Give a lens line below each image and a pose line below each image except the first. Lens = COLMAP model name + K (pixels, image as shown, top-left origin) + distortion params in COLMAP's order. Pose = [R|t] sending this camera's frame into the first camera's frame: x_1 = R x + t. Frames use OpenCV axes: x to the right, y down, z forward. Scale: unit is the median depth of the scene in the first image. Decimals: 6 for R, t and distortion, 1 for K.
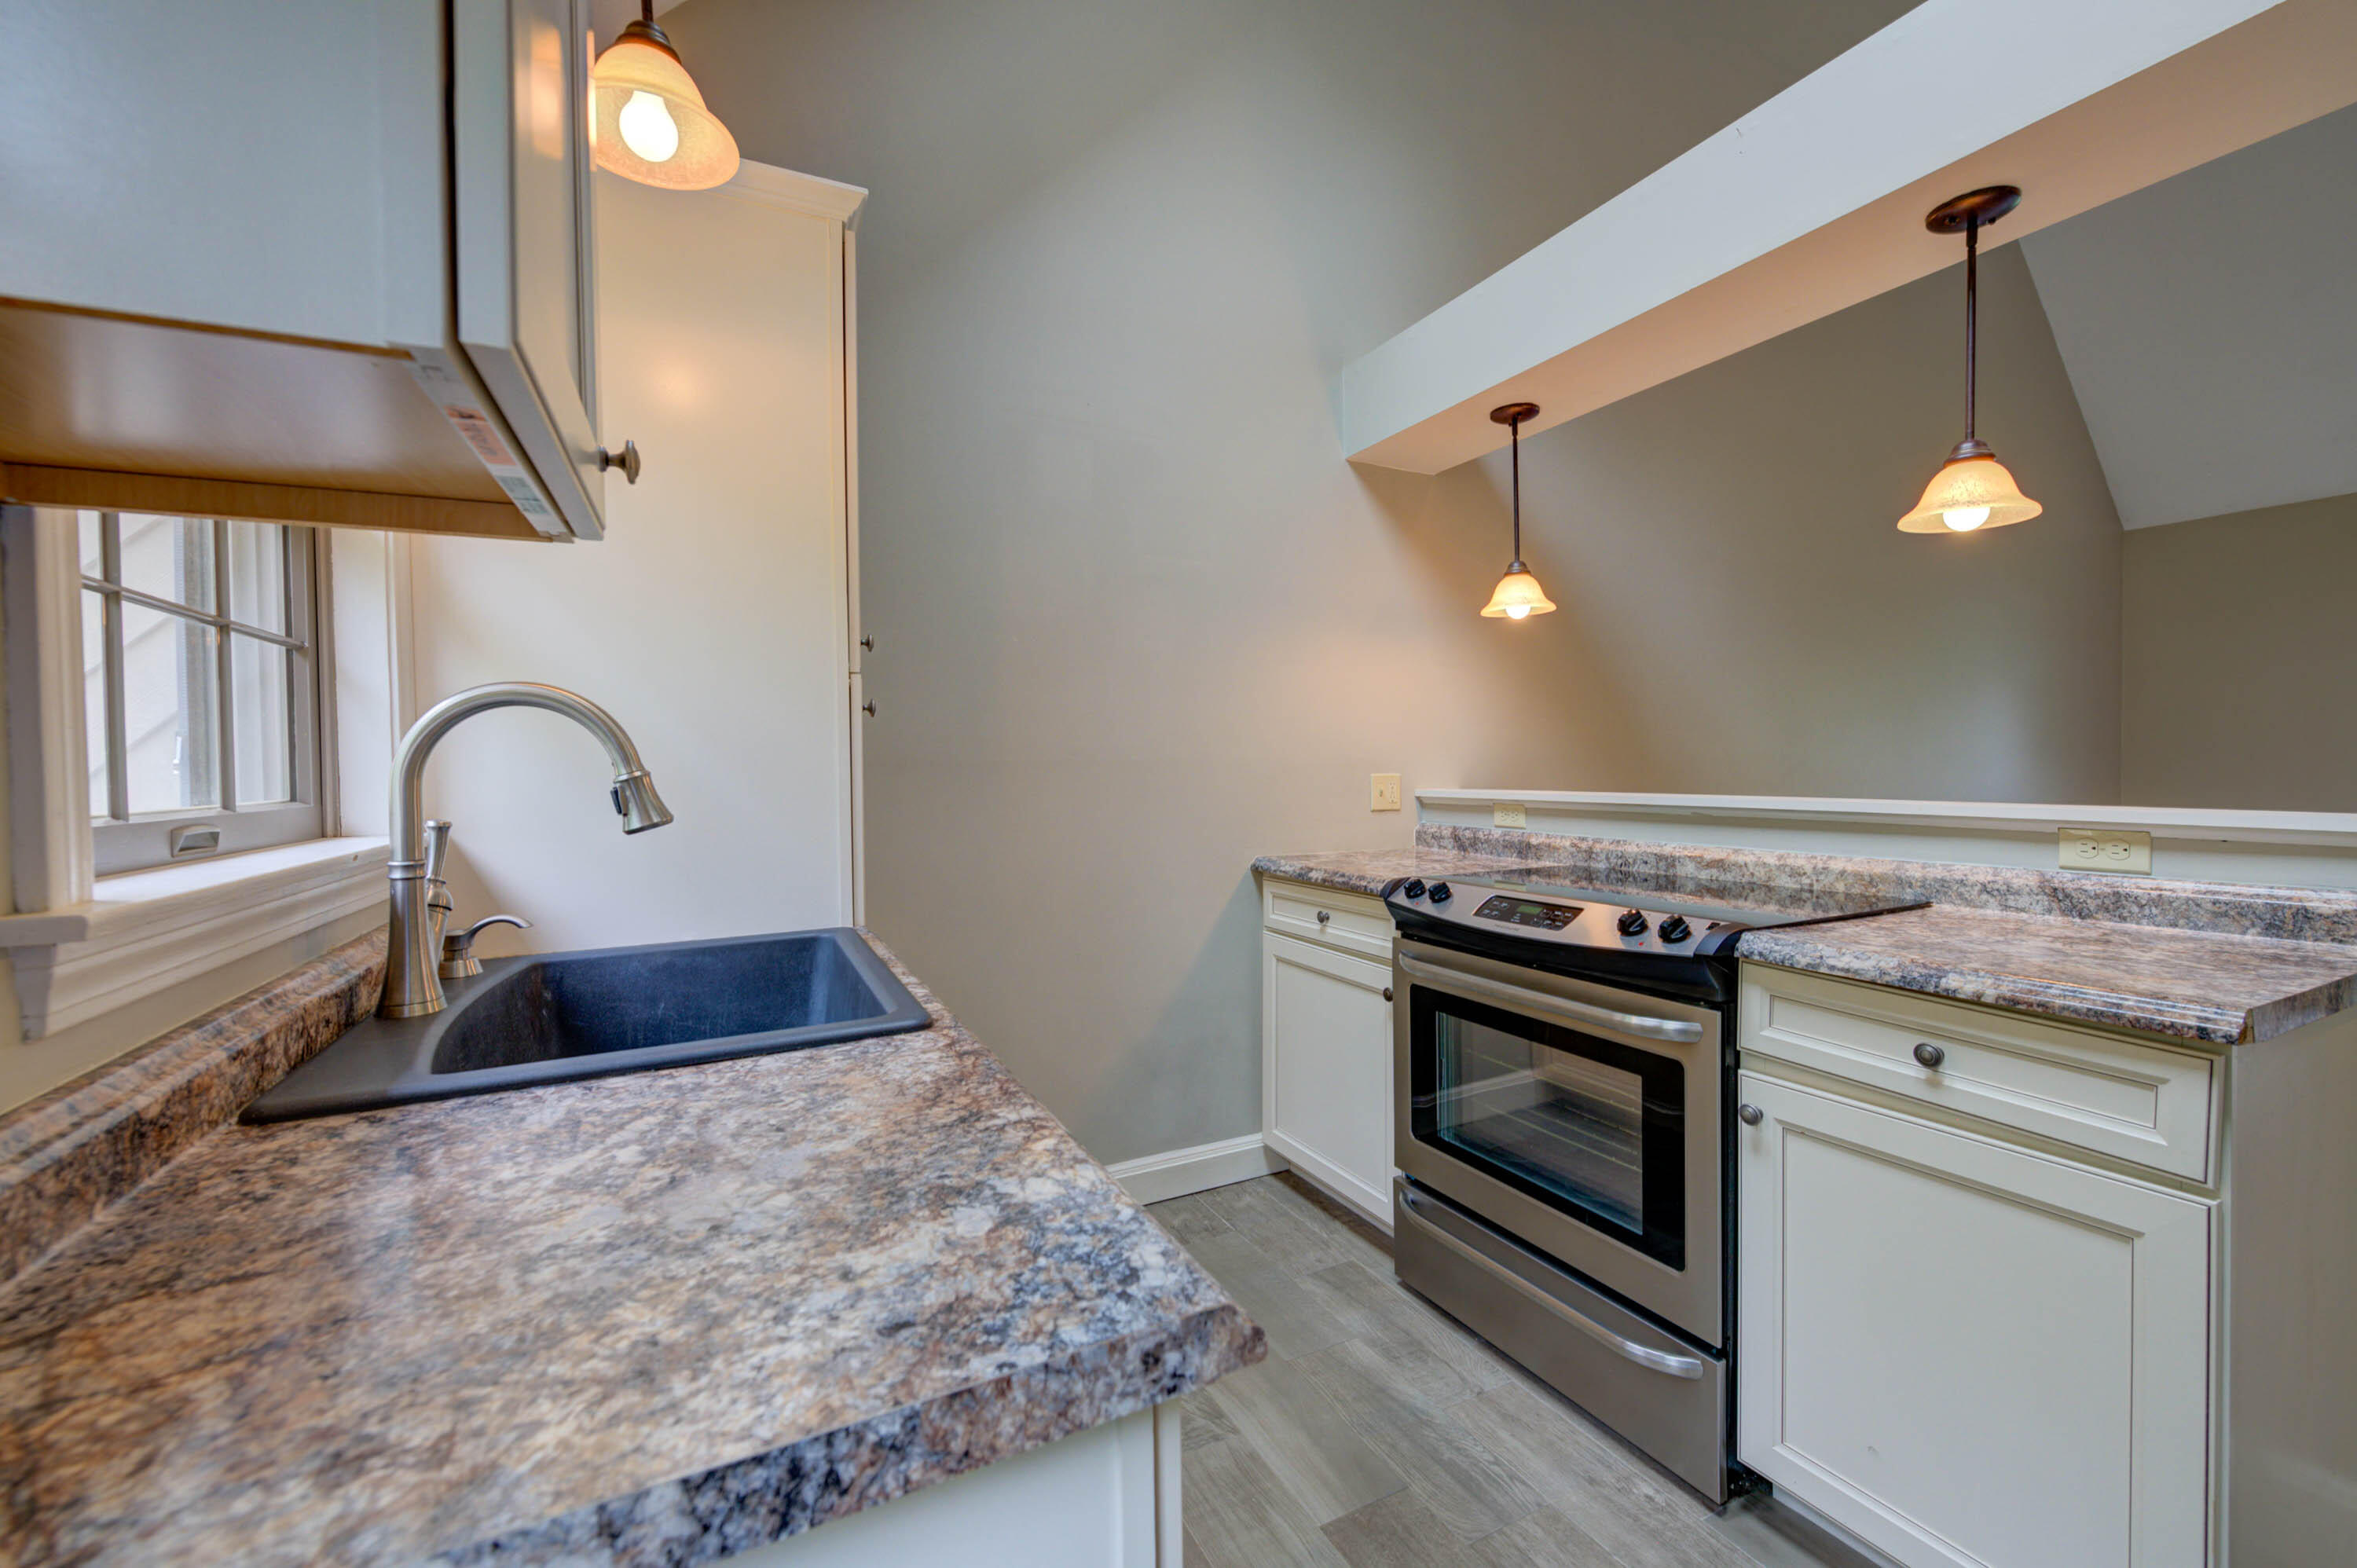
lens RADIAL K [[929.9, 0, 1180.9], [0, 929.9, 784.1], [0, 0, 1]] dist [-0.002100, -0.001779]
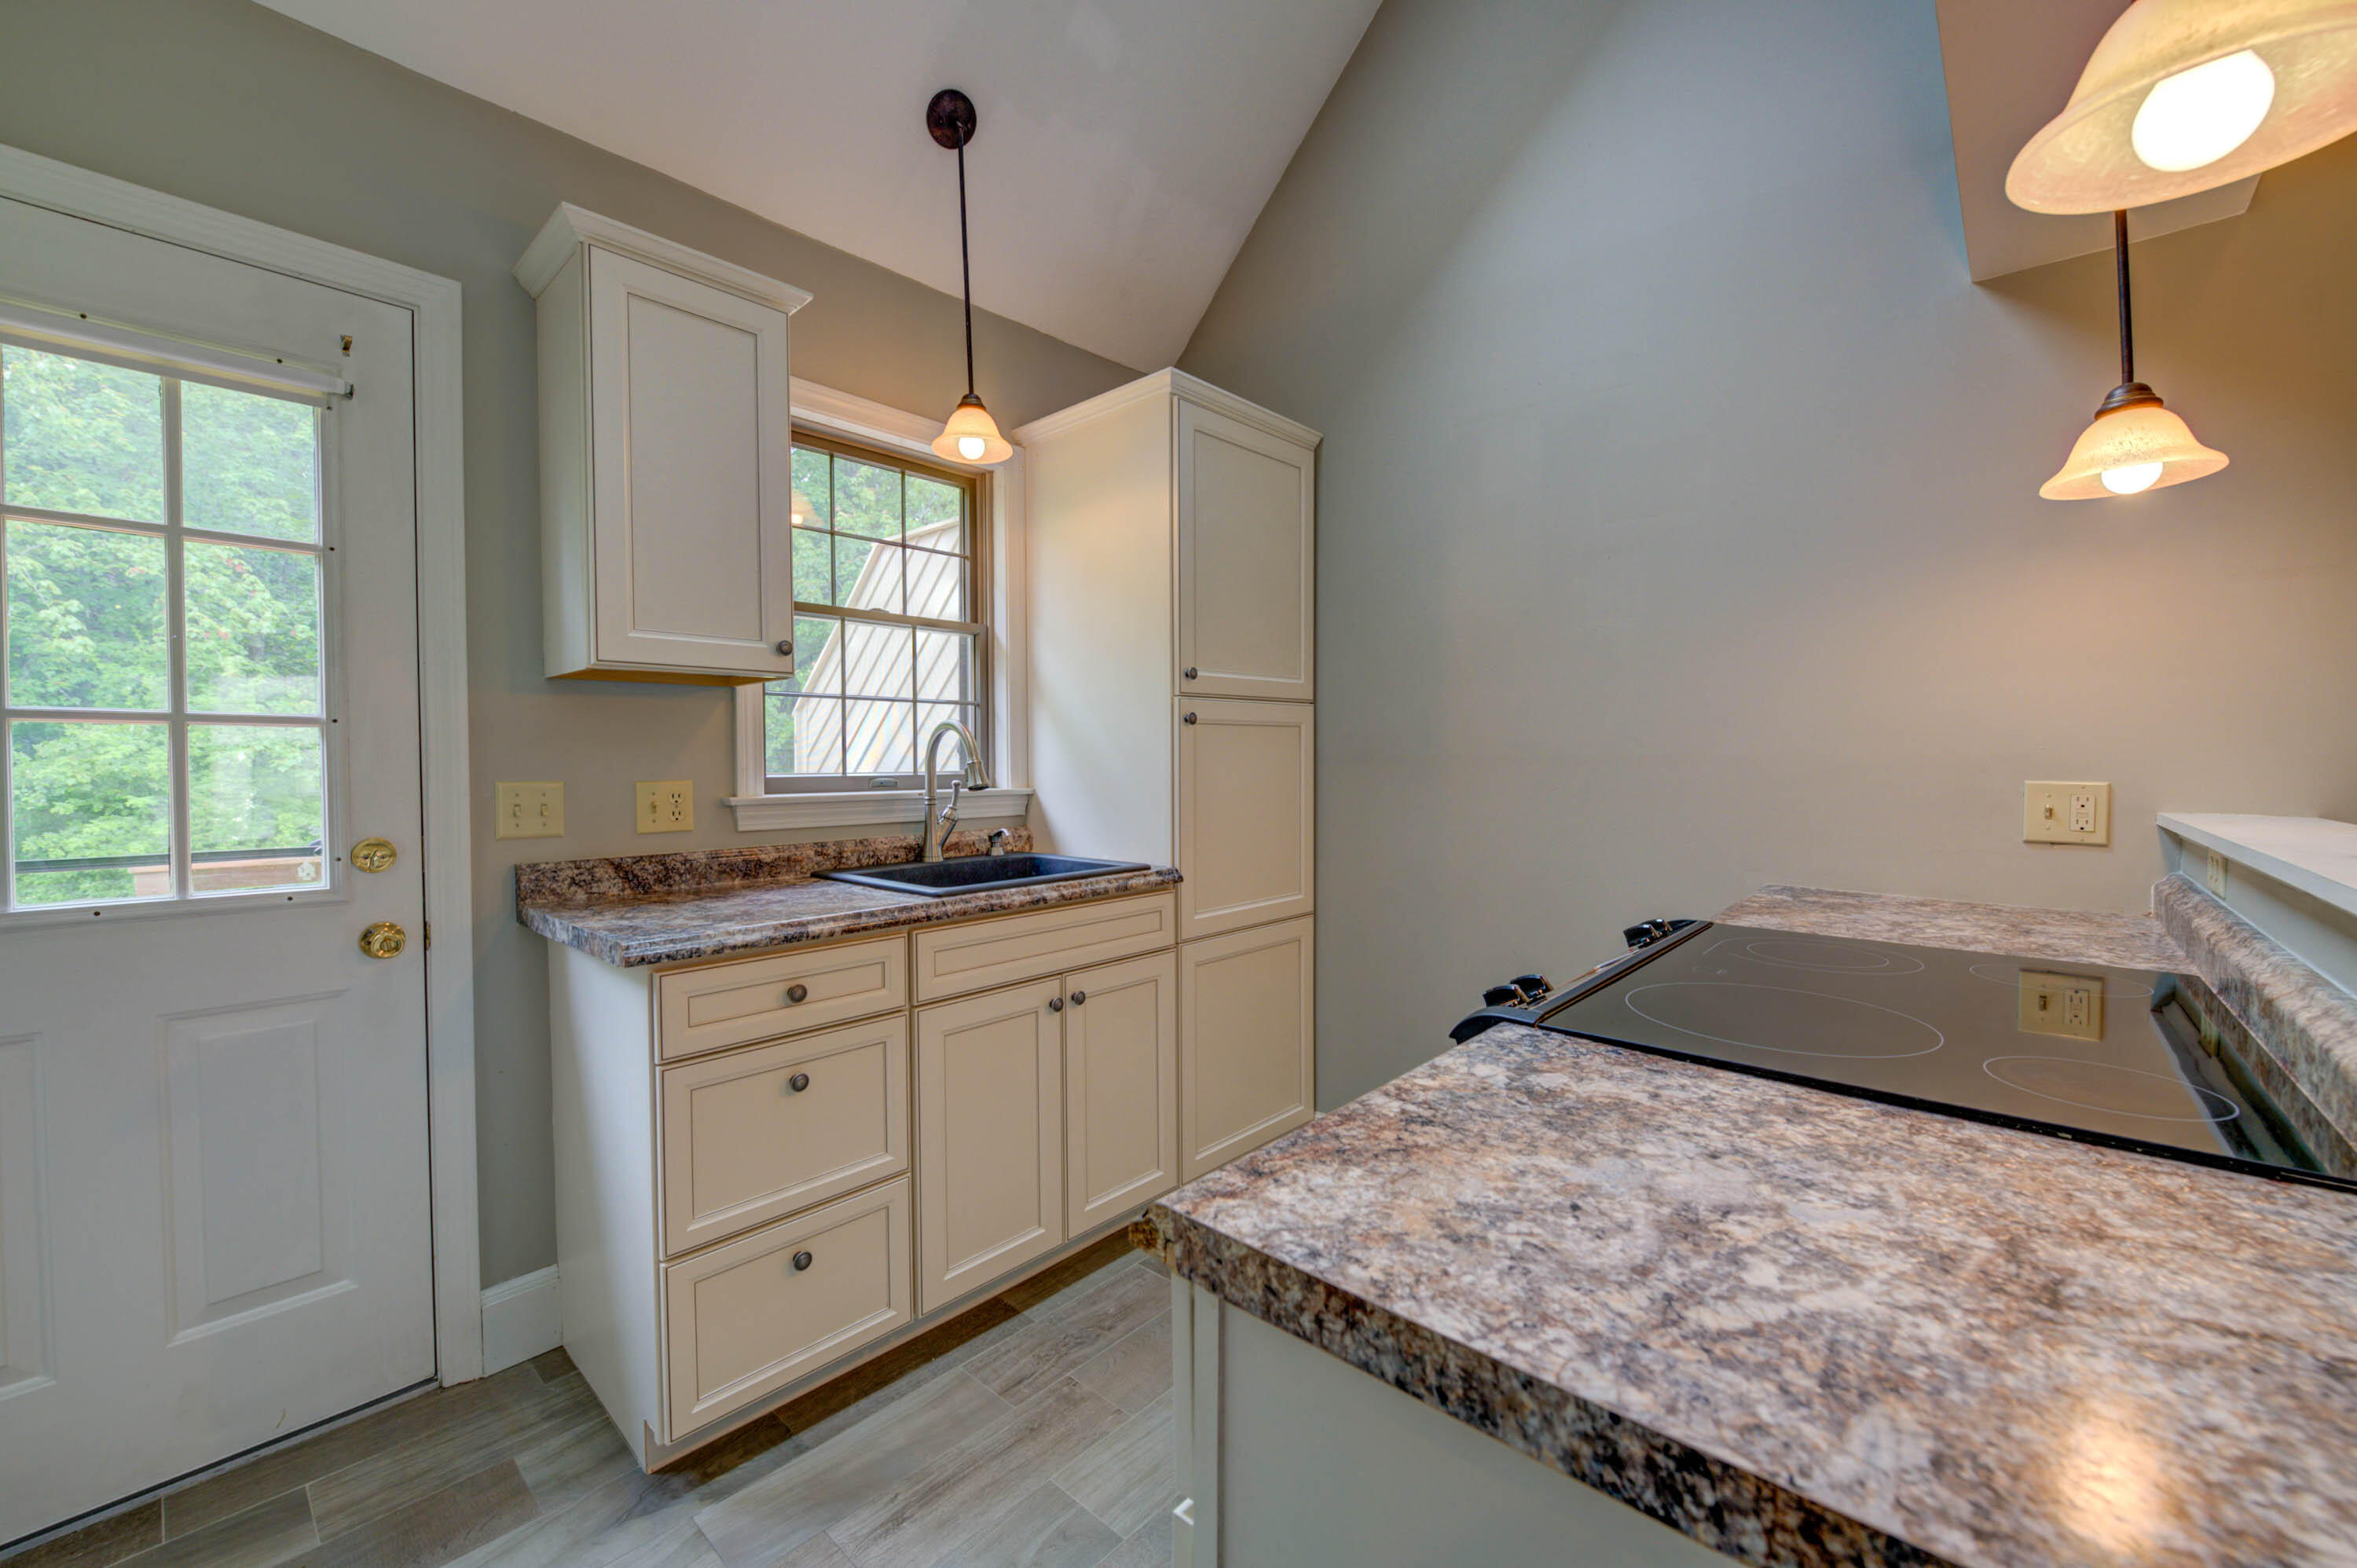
lens RADIAL K [[929.9, 0, 1178.9], [0, 929.9, 780.7], [0, 0, 1]] dist [-0.002100, -0.001779]
pose [[-0.357645, -0.017814, 0.933688, -1.208214], [0.020597, 0.999424, 0.026957, -0.032107], [-0.933630, 0.028872, -0.357073, 1.829695]]
